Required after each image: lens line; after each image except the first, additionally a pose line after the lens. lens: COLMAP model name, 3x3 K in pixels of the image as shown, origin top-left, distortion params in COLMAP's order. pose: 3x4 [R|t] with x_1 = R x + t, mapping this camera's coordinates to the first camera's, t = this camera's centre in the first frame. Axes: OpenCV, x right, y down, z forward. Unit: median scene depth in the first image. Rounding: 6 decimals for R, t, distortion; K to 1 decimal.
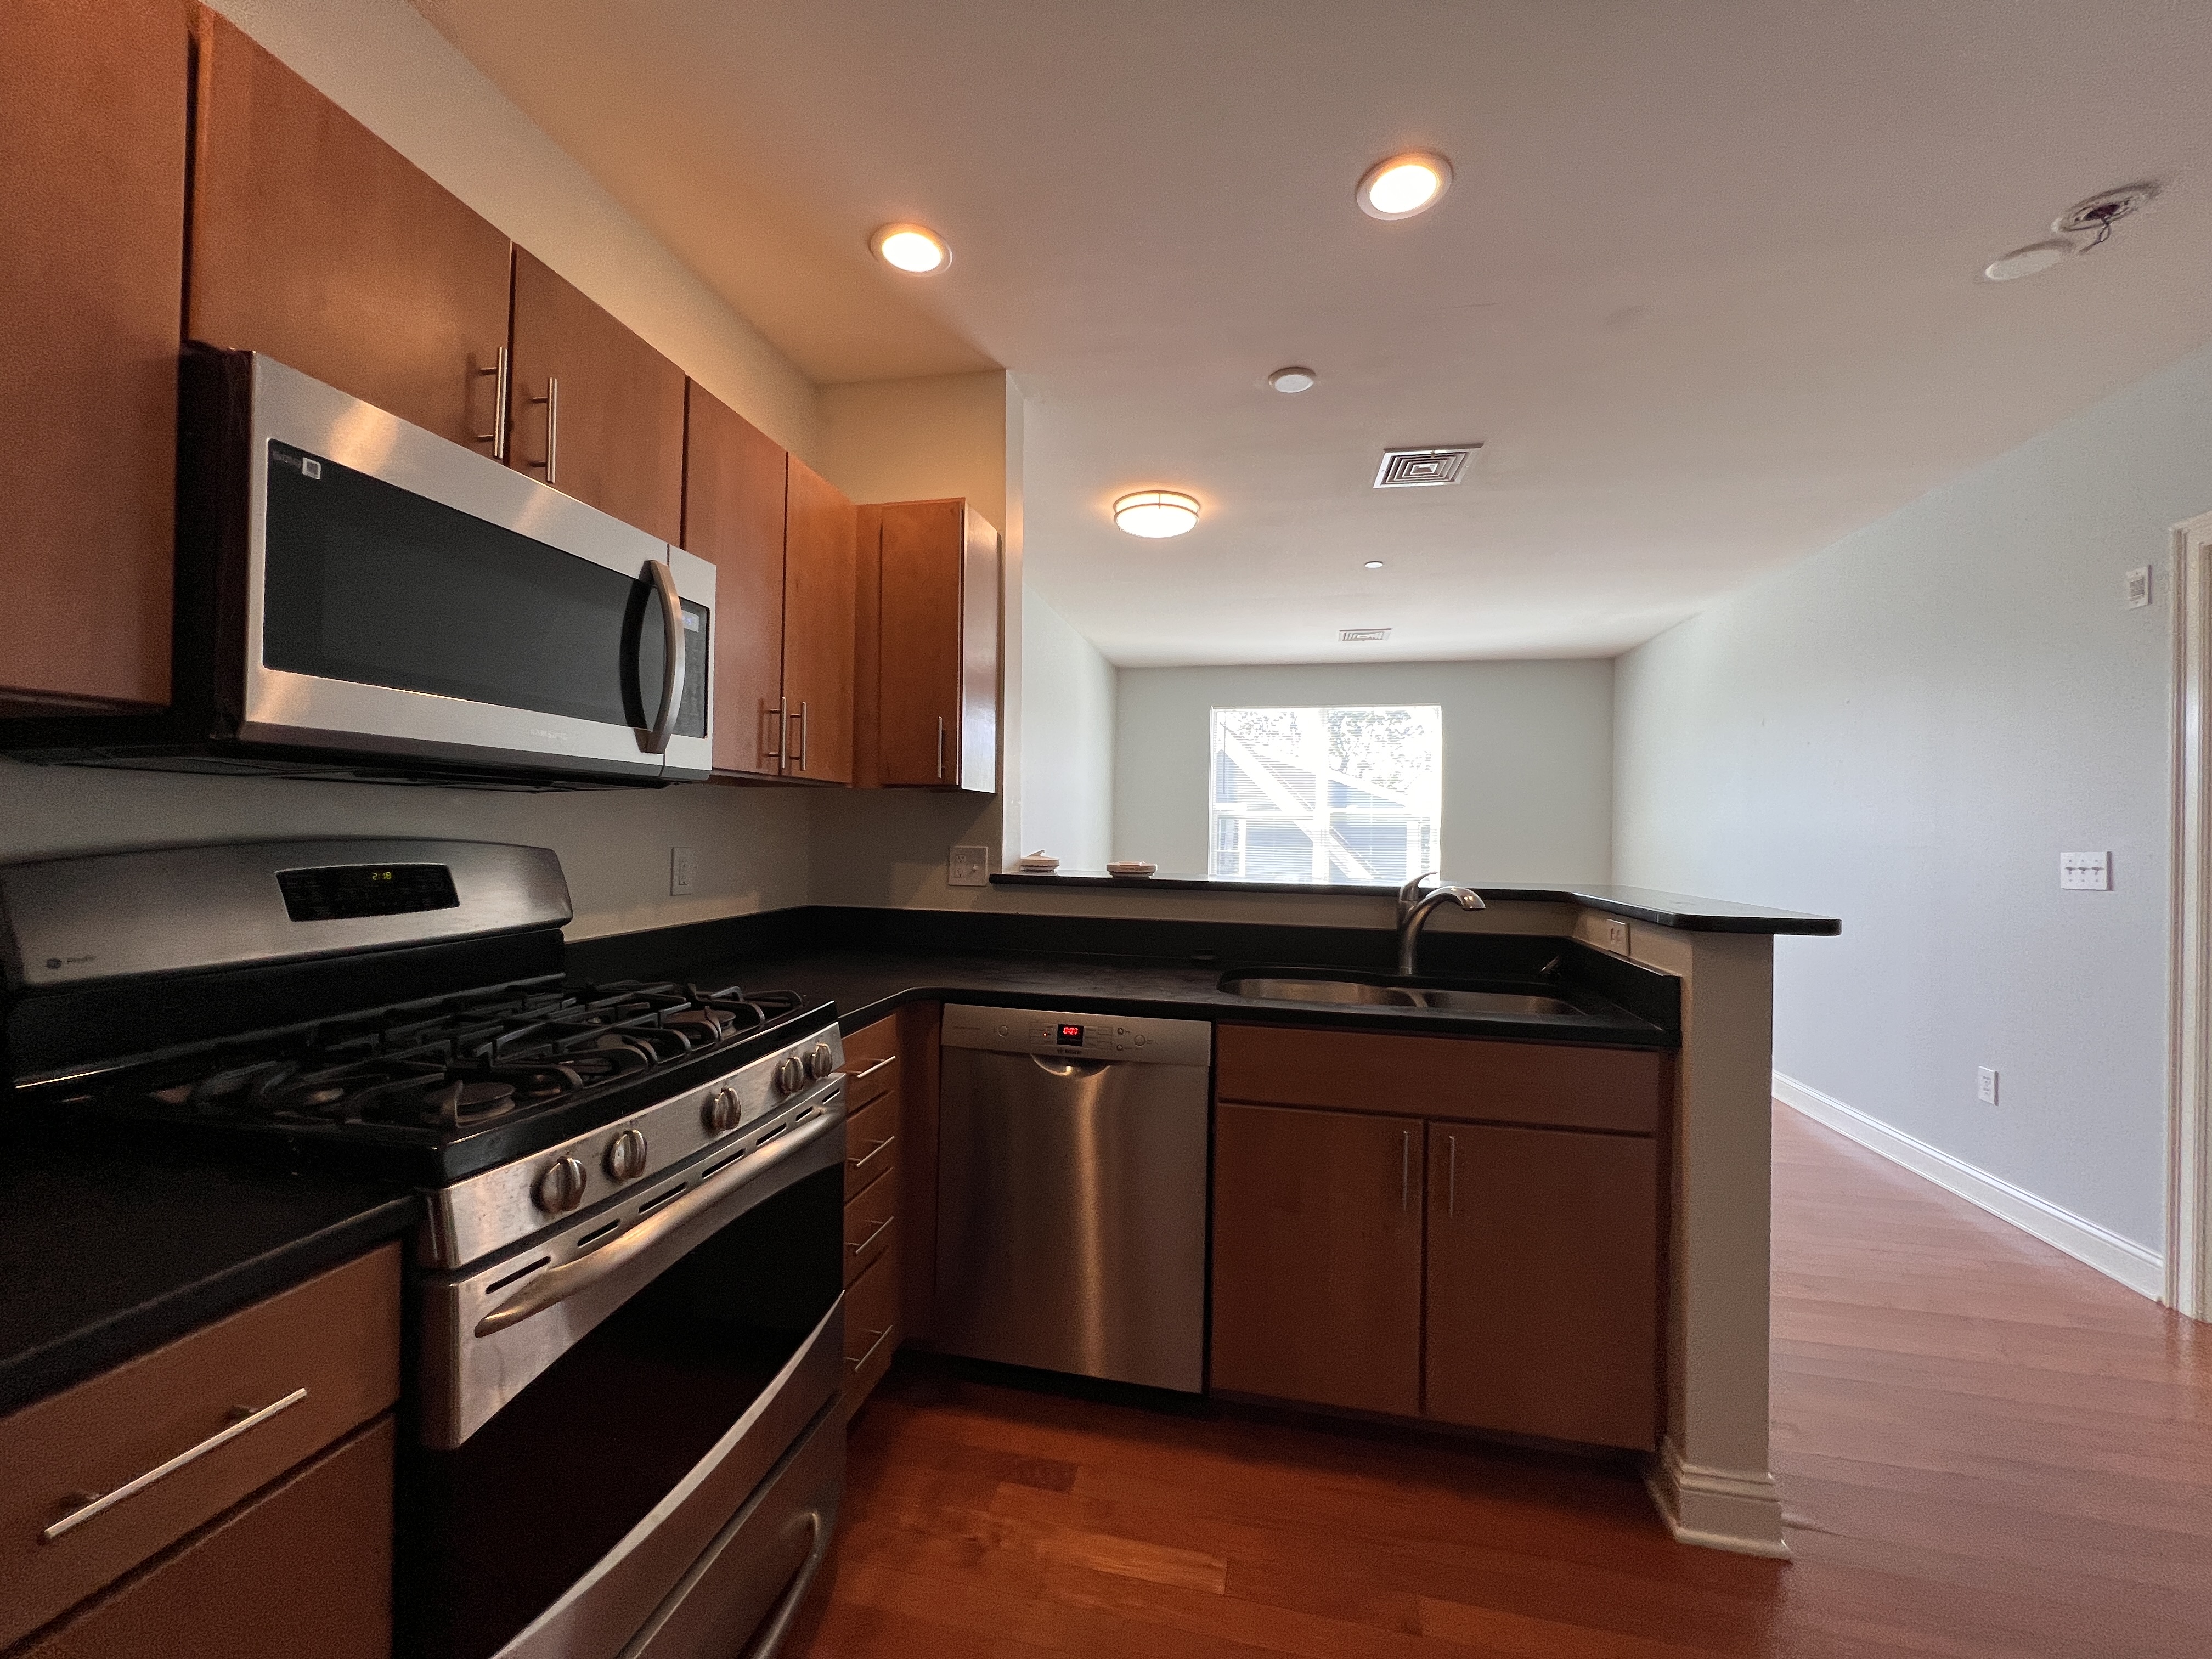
lens RADIAL K [[890.9, 0, 1101.9], [0, 890.9, 824.0], [0, 0, 1]] dist [-0.009460, -0.000379]
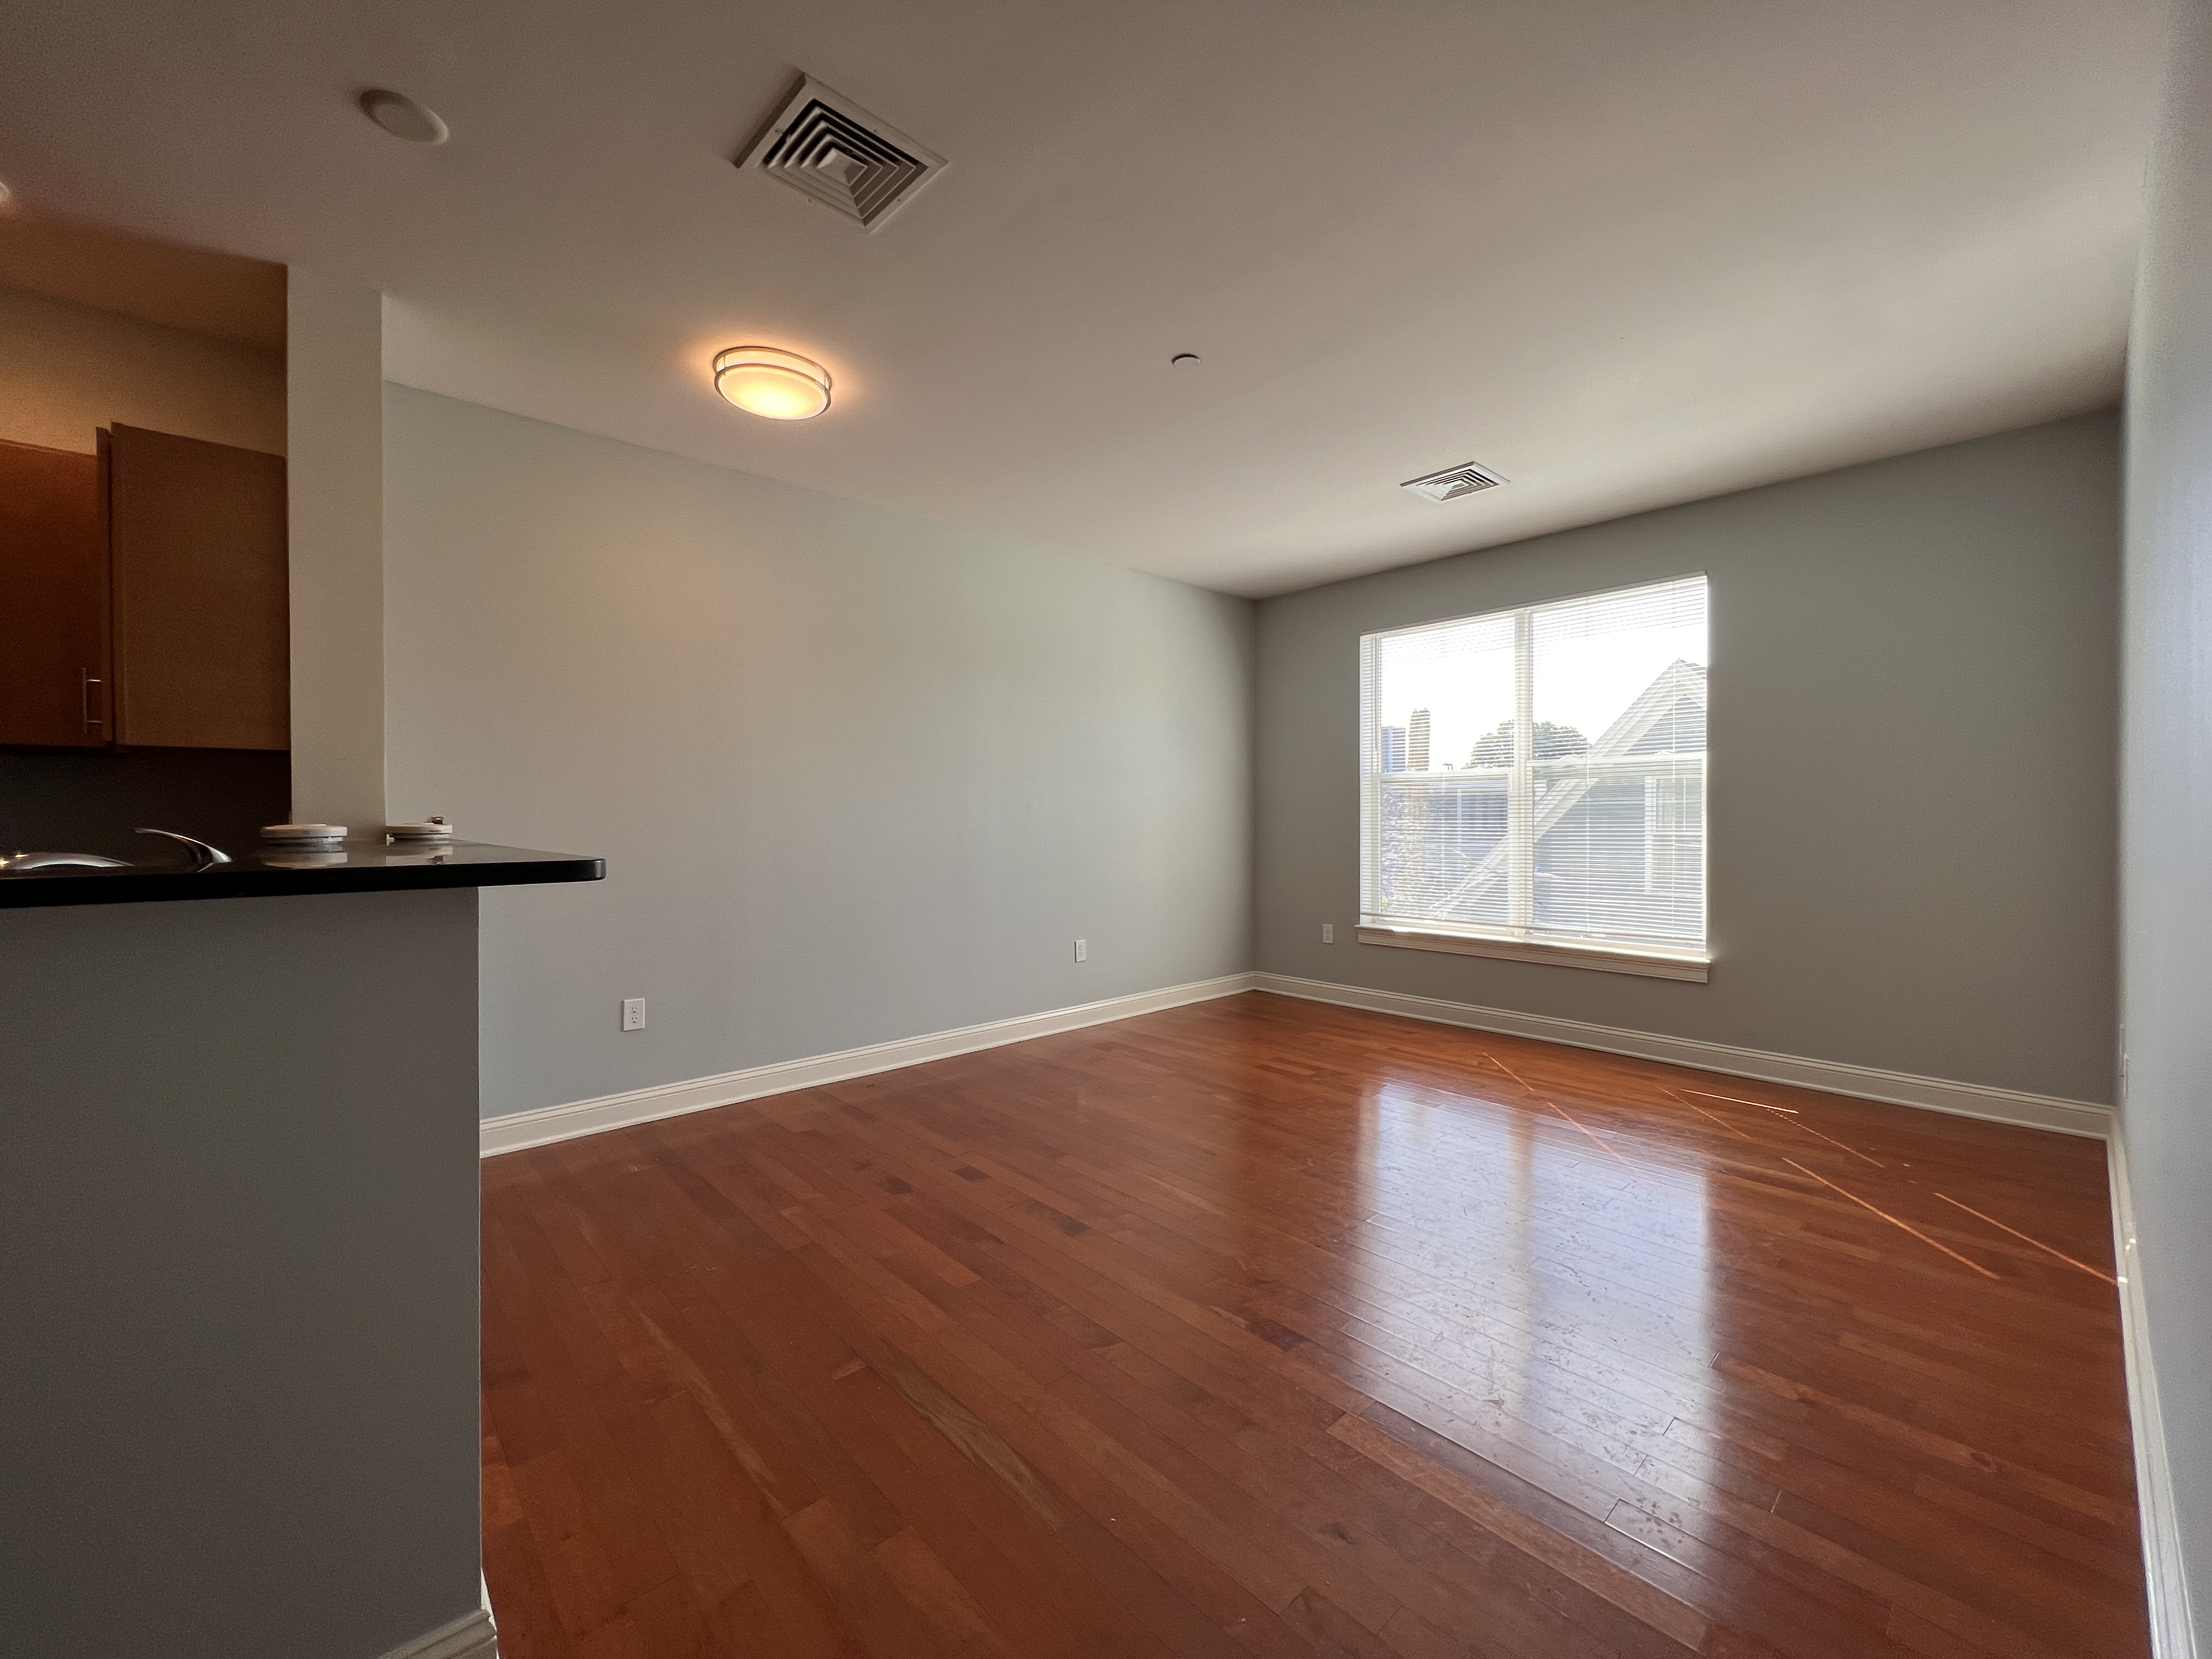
lens RADIAL K [[890.9, 0, 1101.9], [0, 890.9, 824.0], [0, 0, 1]] dist [-0.009460, -0.000379]
pose [[0.812005, -0.014491, -0.583470, 1.330394], [0.021273, 0.999762, 0.004775, 0.071858], [0.583262, -0.016289, 0.812120, 0.932876]]
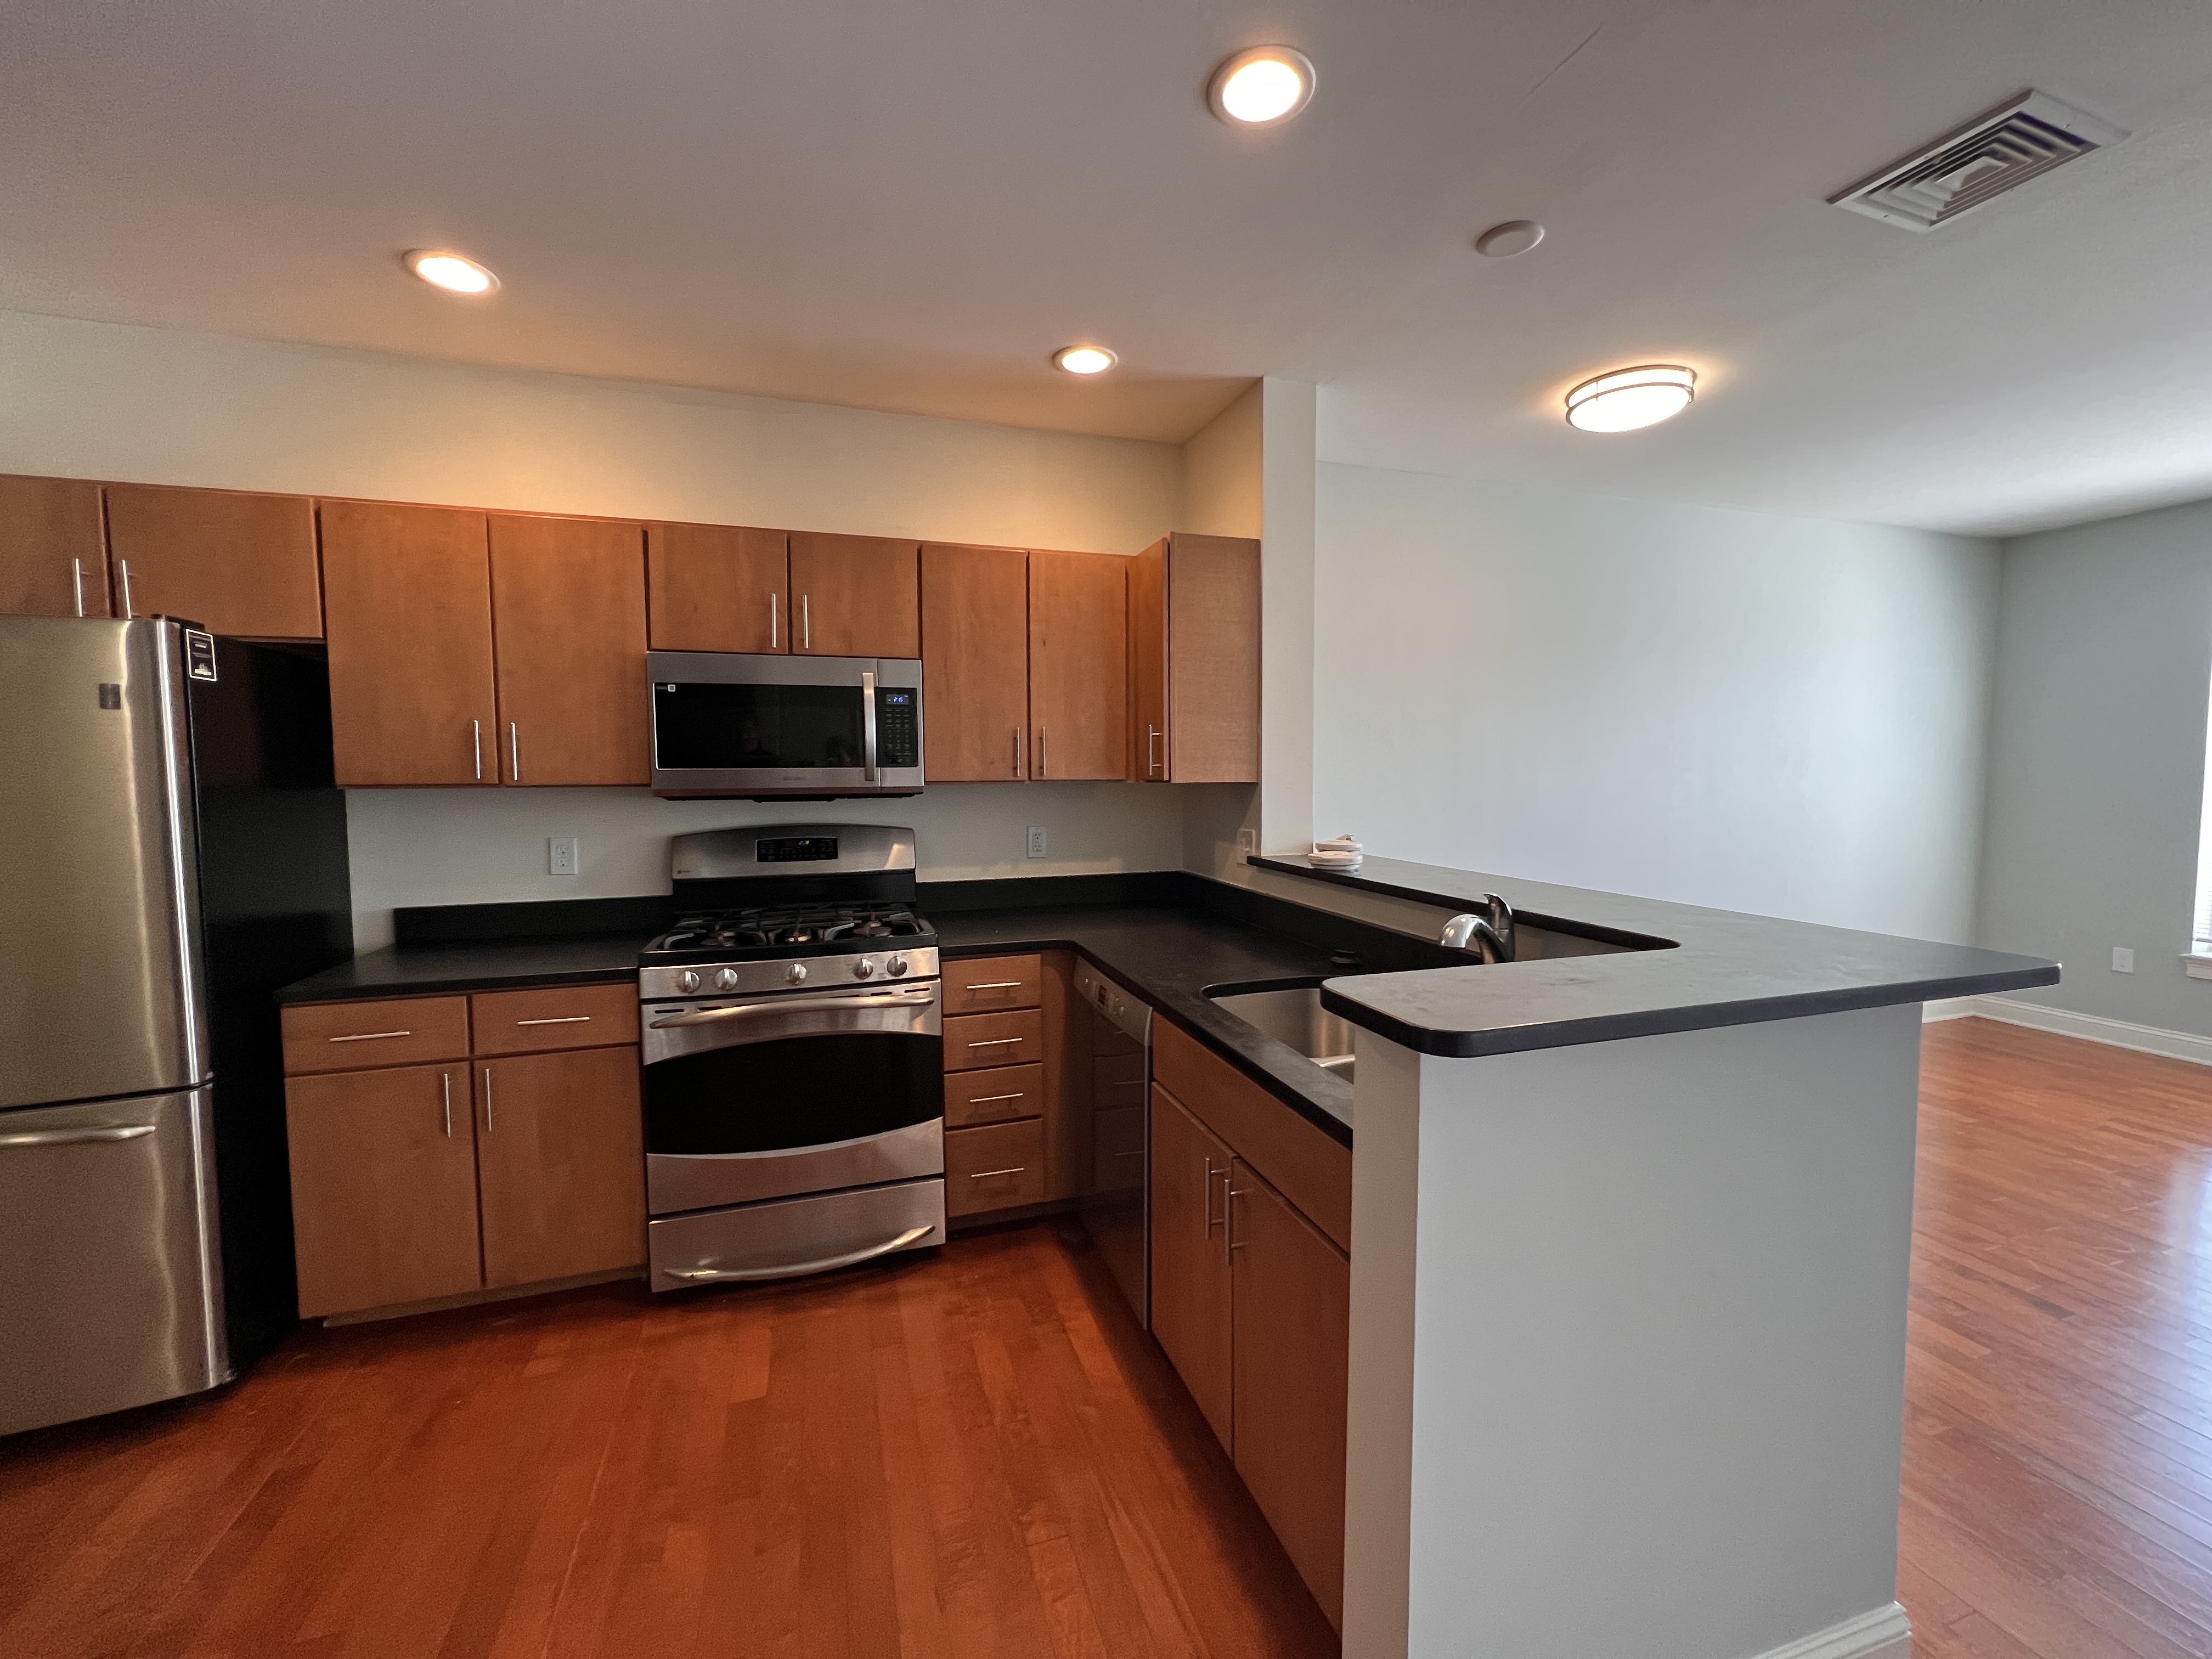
lens RADIAL K [[890.9, 0, 1101.9], [0, 890.9, 824.0], [0, 0, 1]] dist [-0.009460, -0.000379]
pose [[0.494779, 0.033743, -0.868364, 0.915028], [0.021432, 0.998468, 0.051010, -0.052645], [0.868755, -0.043849, 0.493298, 0.368139]]
